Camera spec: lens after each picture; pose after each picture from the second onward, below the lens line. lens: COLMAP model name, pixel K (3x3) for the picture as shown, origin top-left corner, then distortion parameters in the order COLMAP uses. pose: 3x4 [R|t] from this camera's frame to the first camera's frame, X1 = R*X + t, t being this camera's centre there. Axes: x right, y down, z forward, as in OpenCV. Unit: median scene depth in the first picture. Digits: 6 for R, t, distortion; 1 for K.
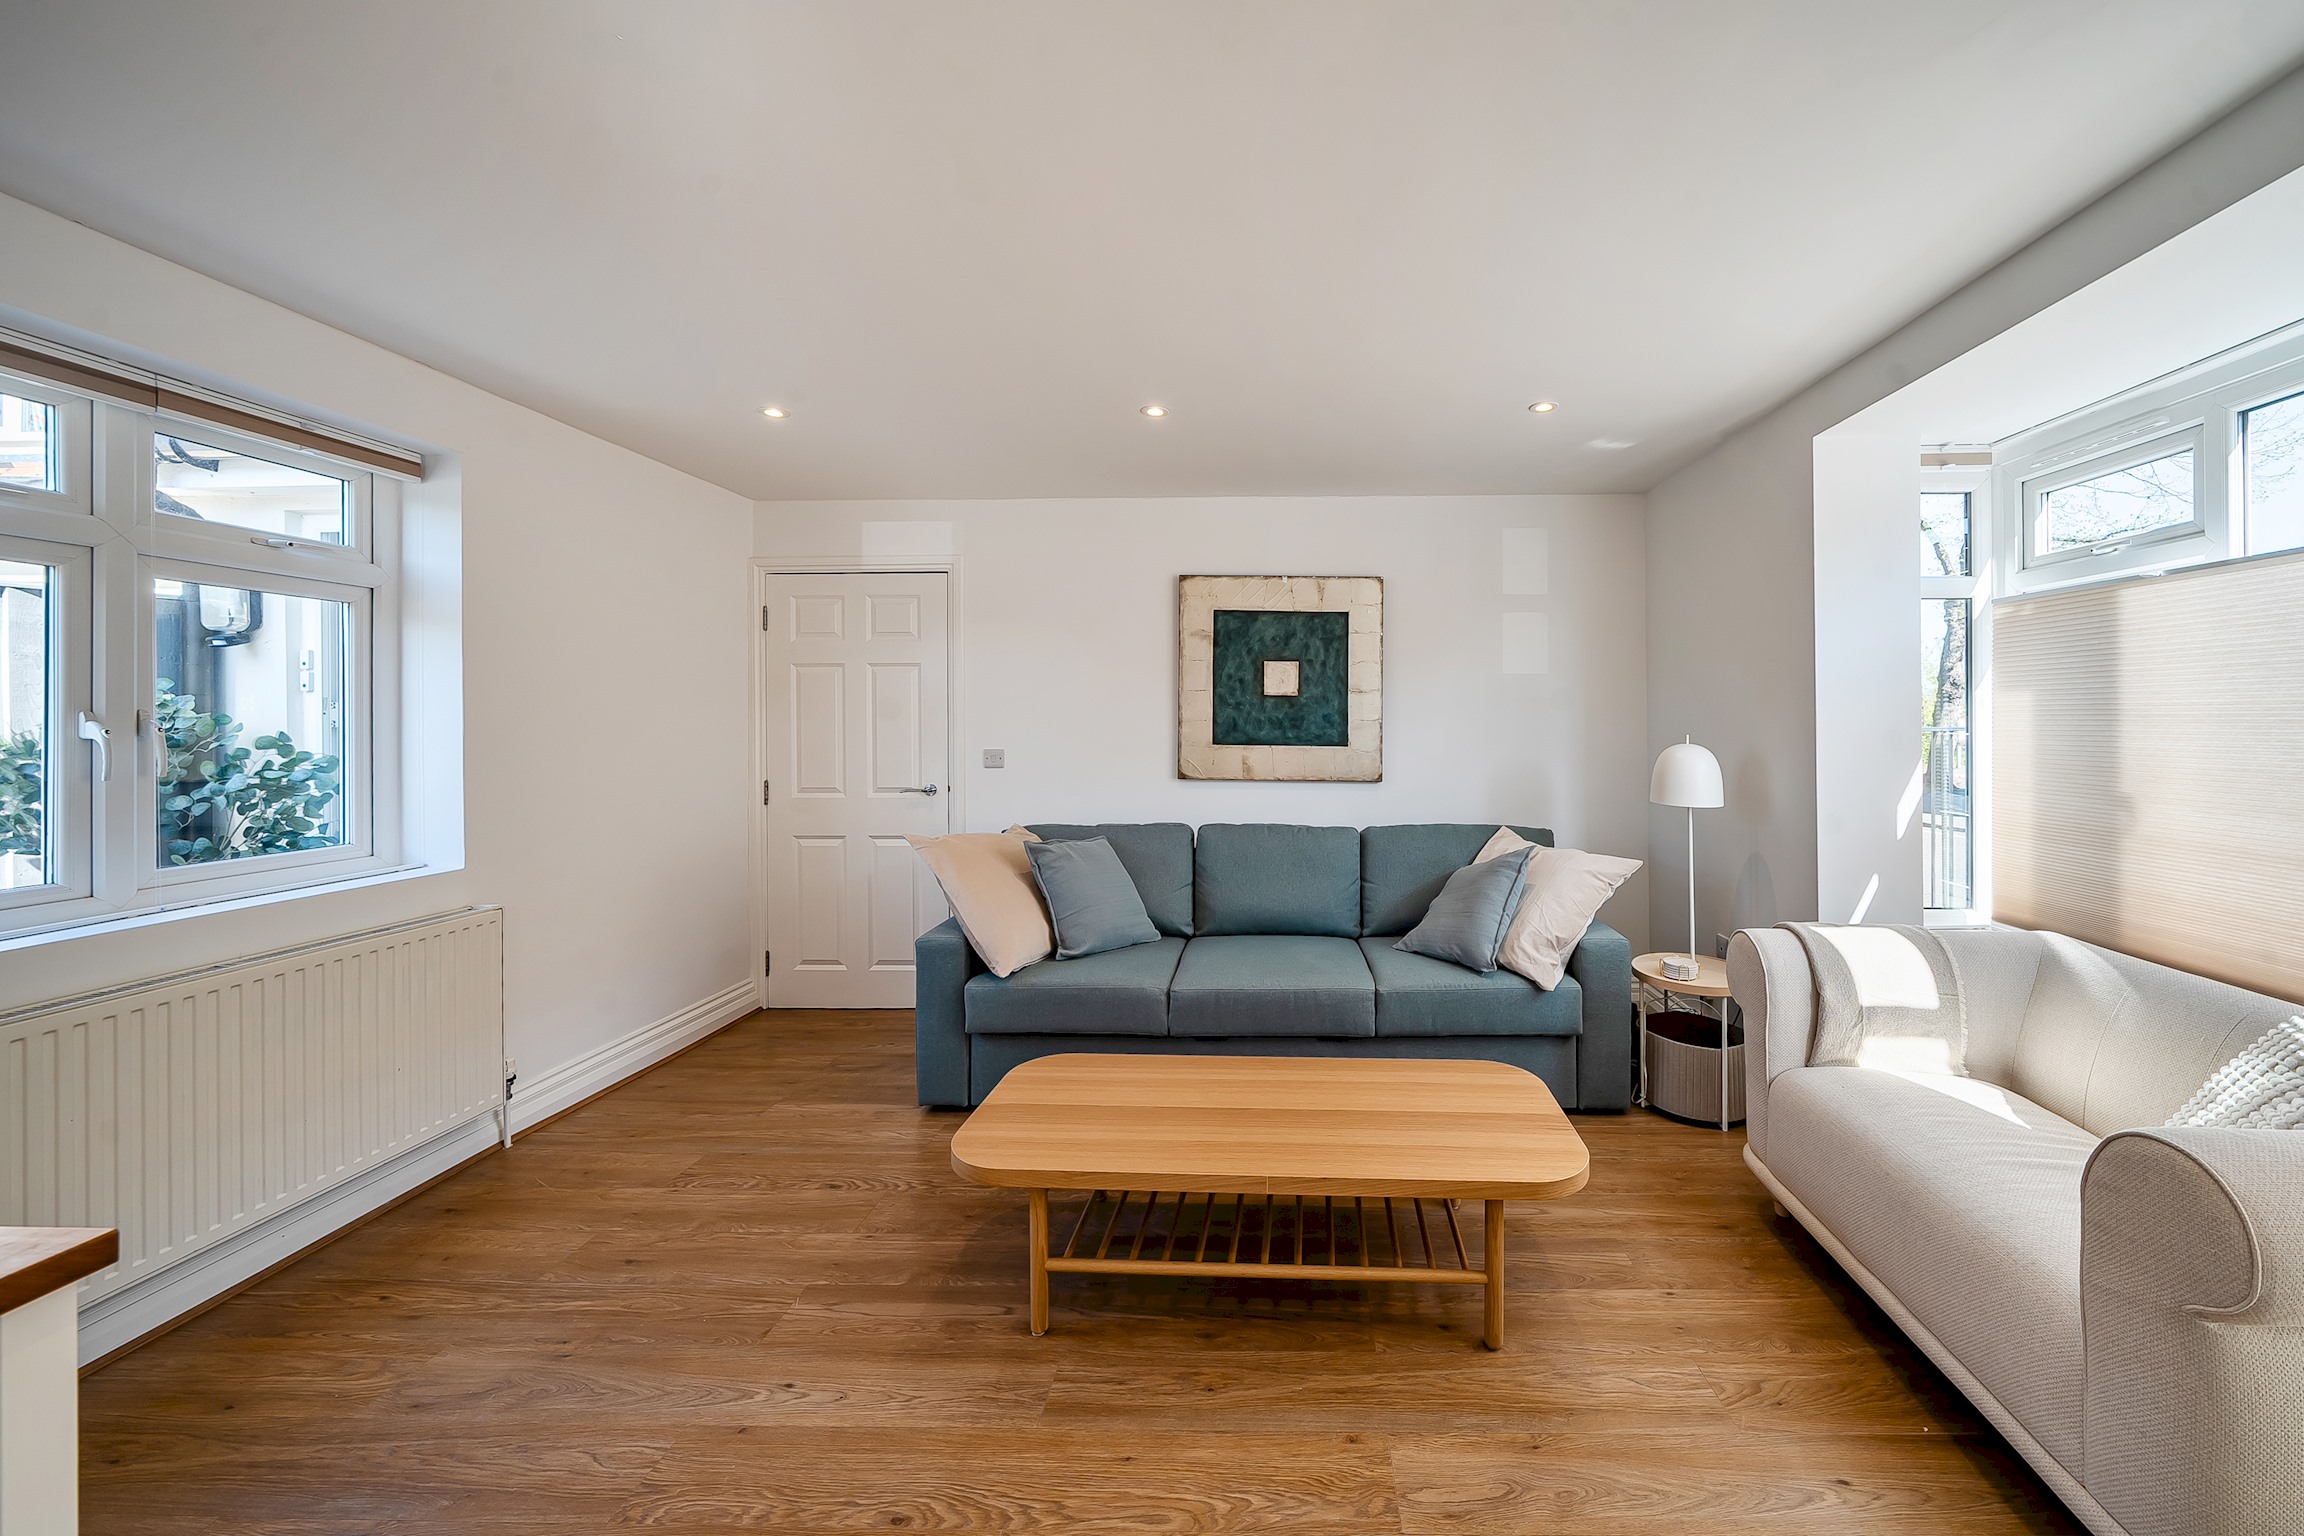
lens RADIAL K [[827.7, 0, 1266.7], [0, 827.7, 719.5], [0, 0, 1]] dist [-0.001620, -0.001866]
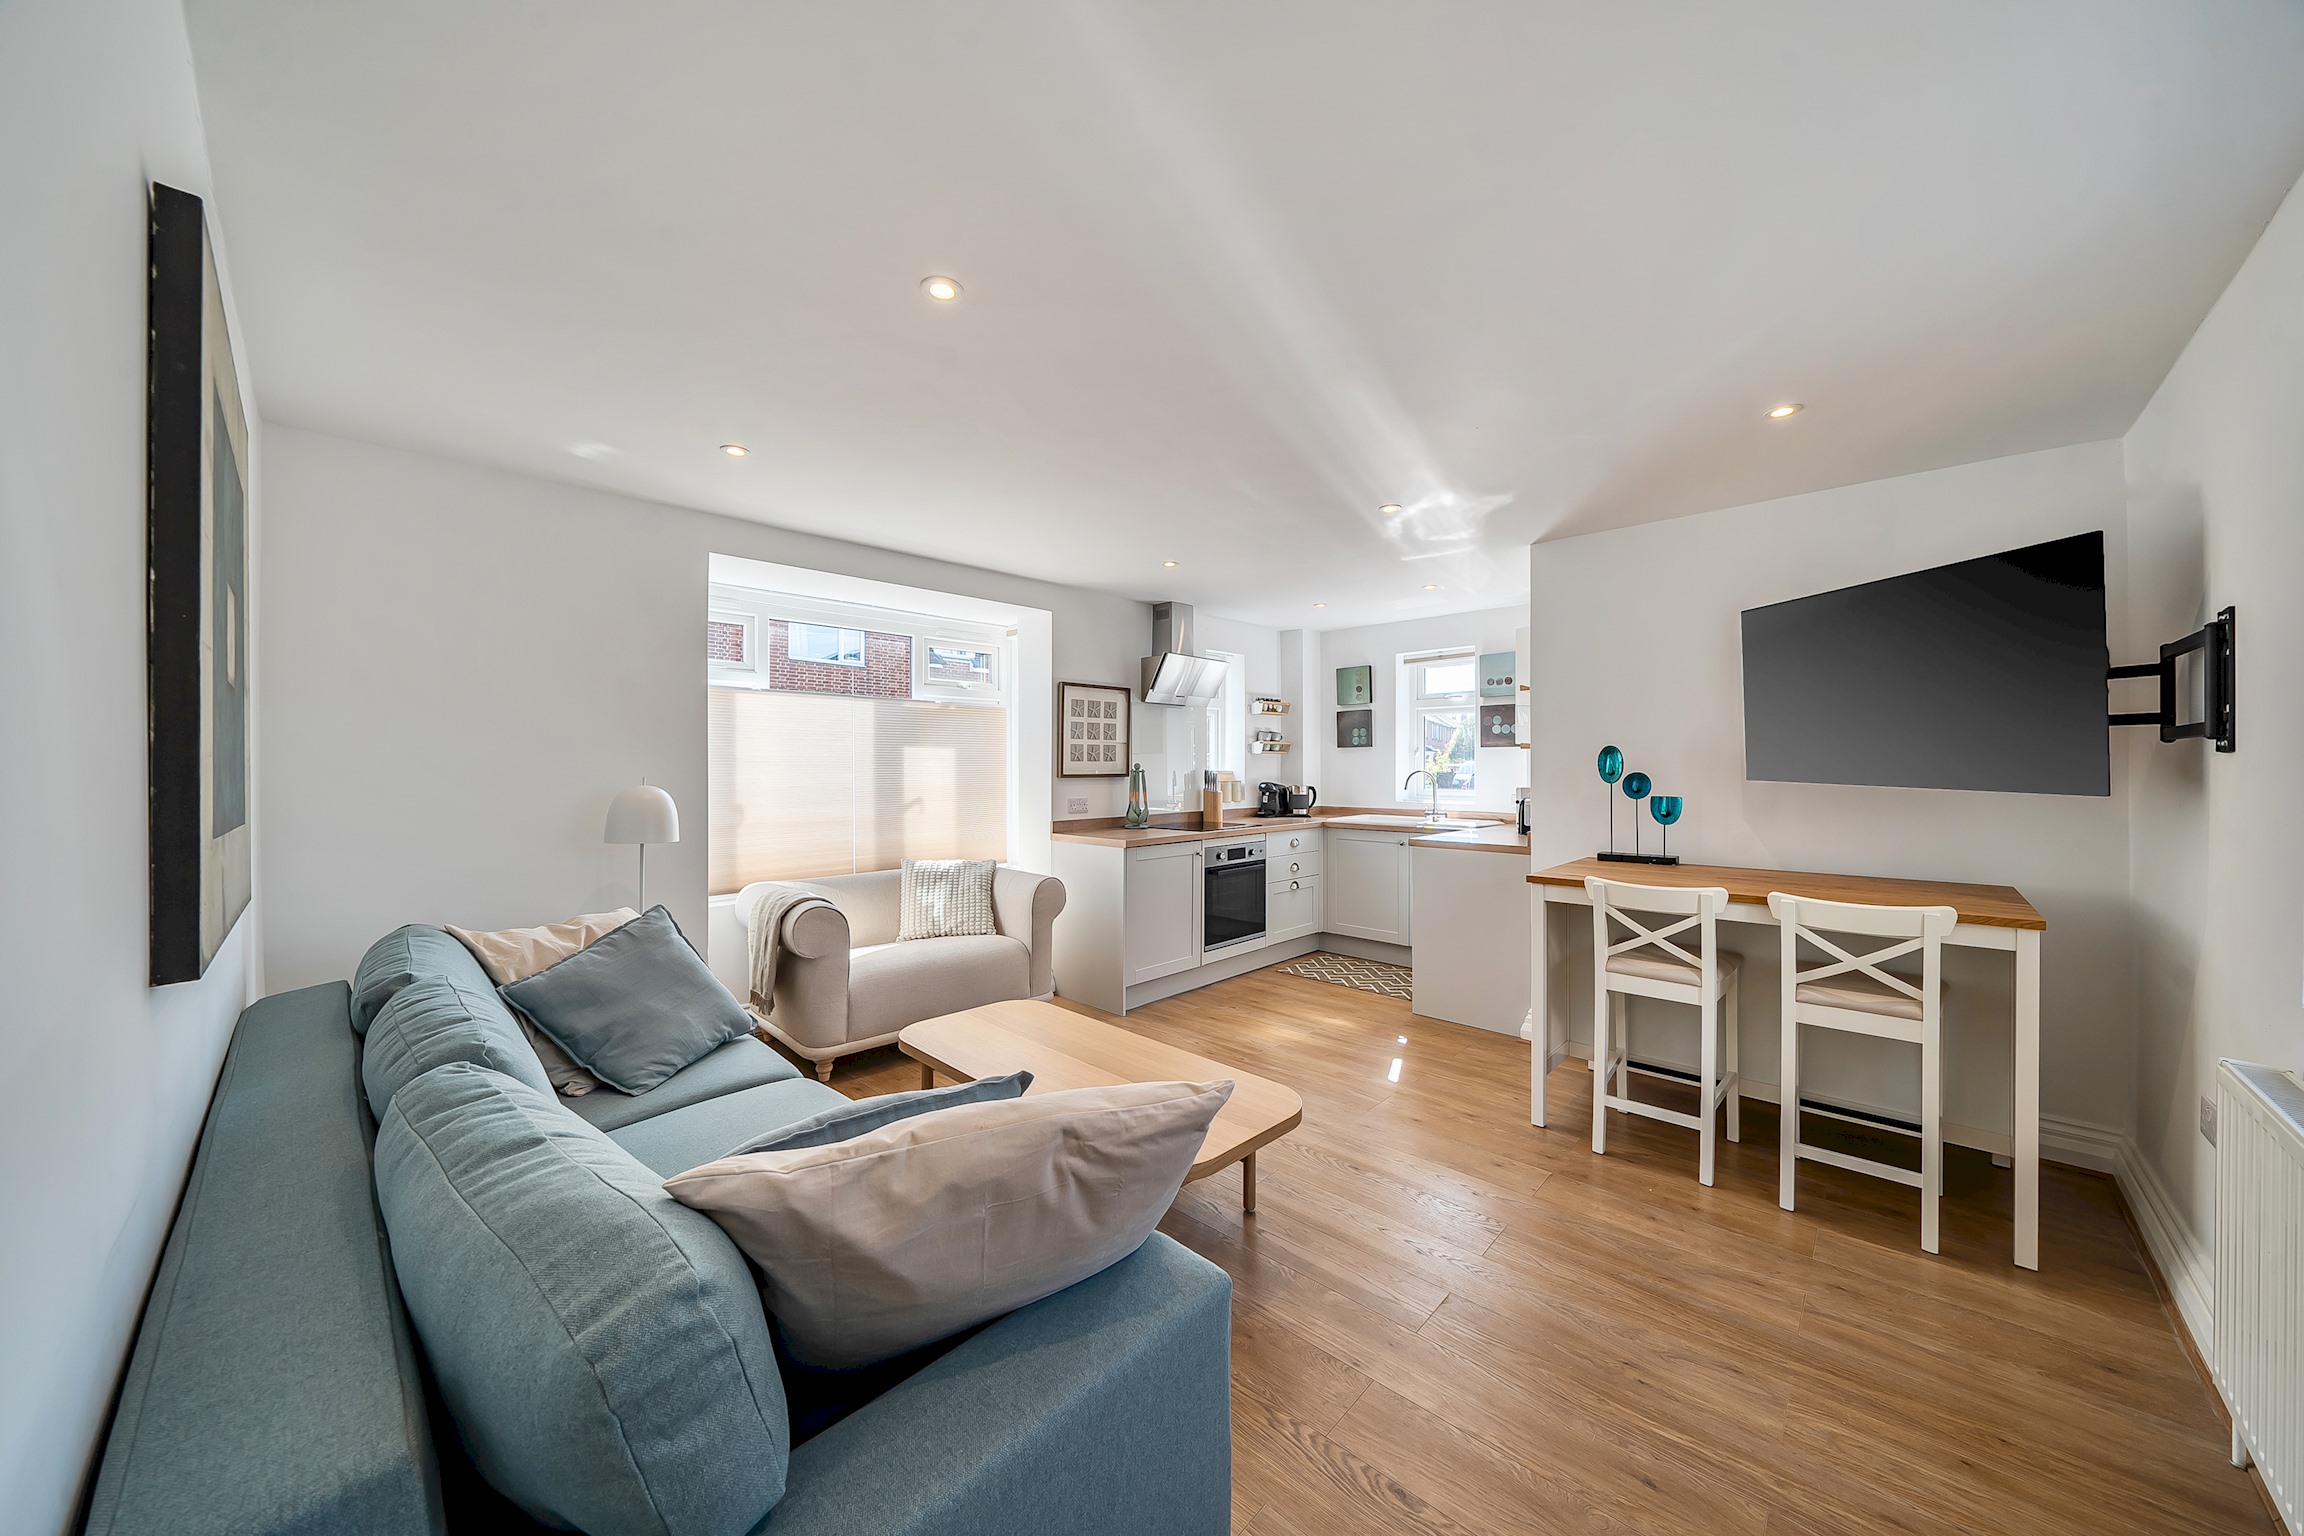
lens RADIAL K [[801.9, 0, 1159.8], [0, 801.9, 765.3], [0, 0, 1]] dist [-0.005769, -0.000127]
pose [[-0.745561, 0.001718, 0.666435, -0.662738], [-0.000125, 0.999996, -0.002719, 0.005805], [-0.666437, -0.002111, -0.745558, 1.317902]]
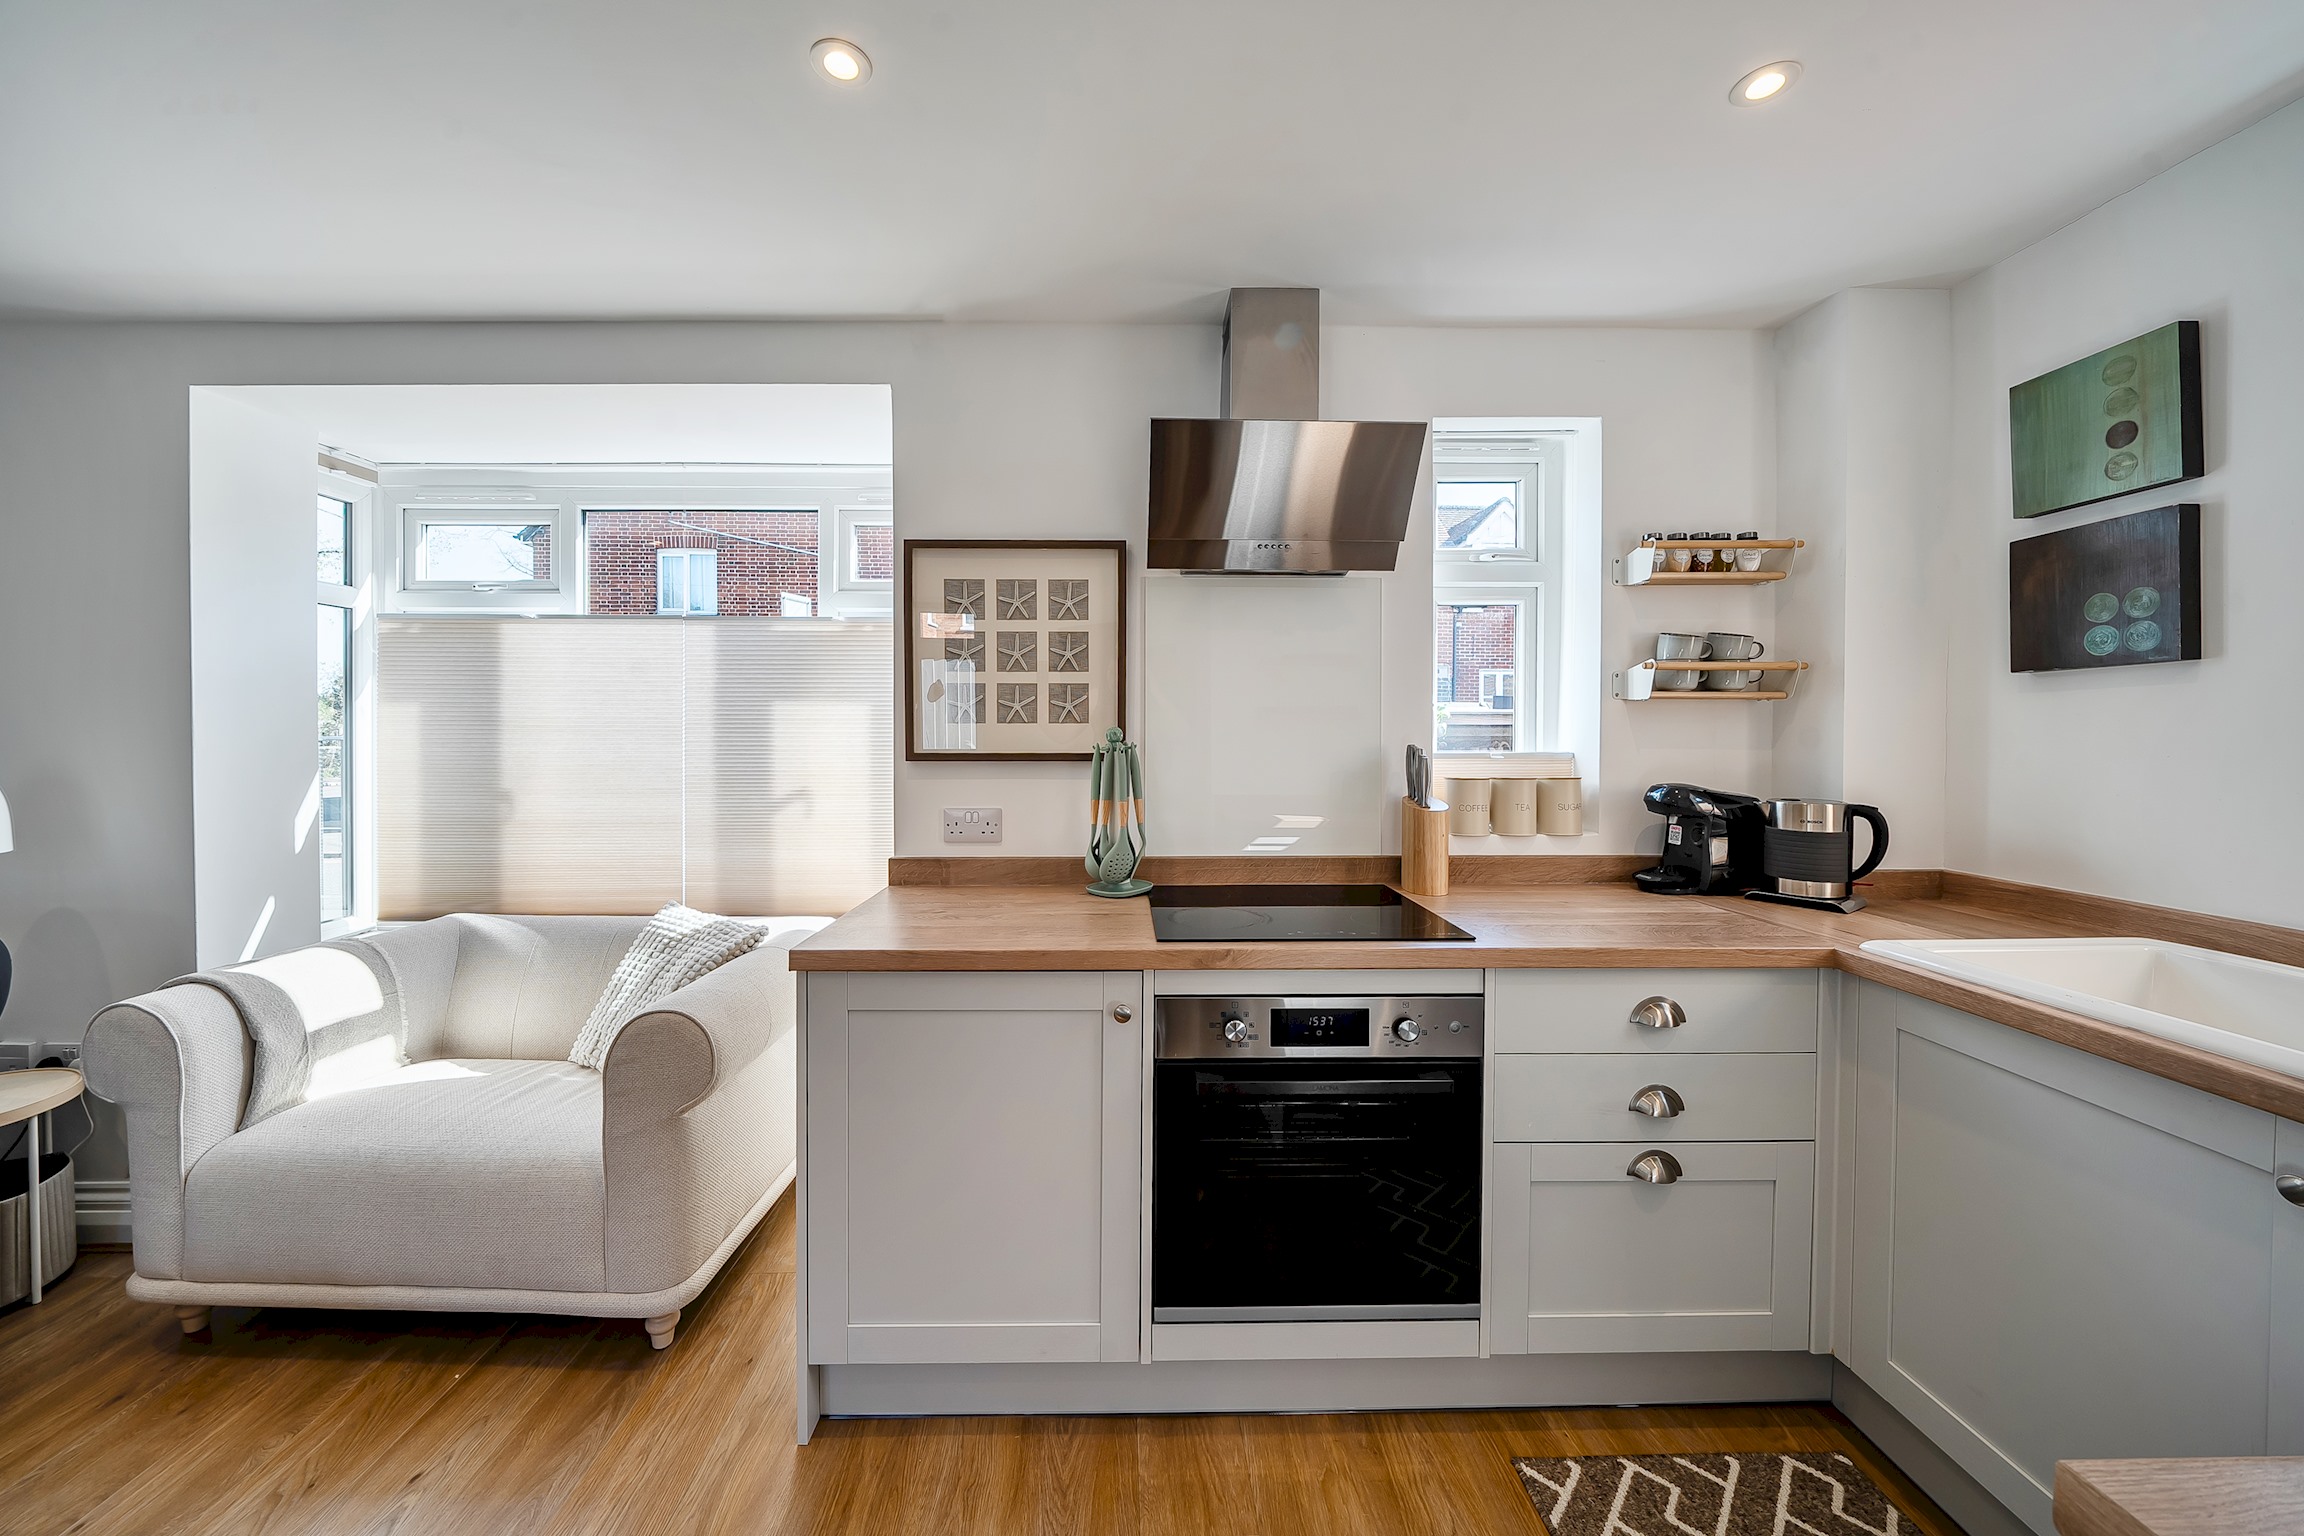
lens RADIAL K [[813.4, 0, 1129.9], [0, 813.4, 739.7], [0, 0, 1]] dist [-0.005475, 0.000062]
pose [[-0.037821, -0.007925, 0.999253, -0.163127], [-0.004476, 0.999960, 0.007761, 0.001604], [-0.999275, -0.004179, -0.037855, 0.081042]]
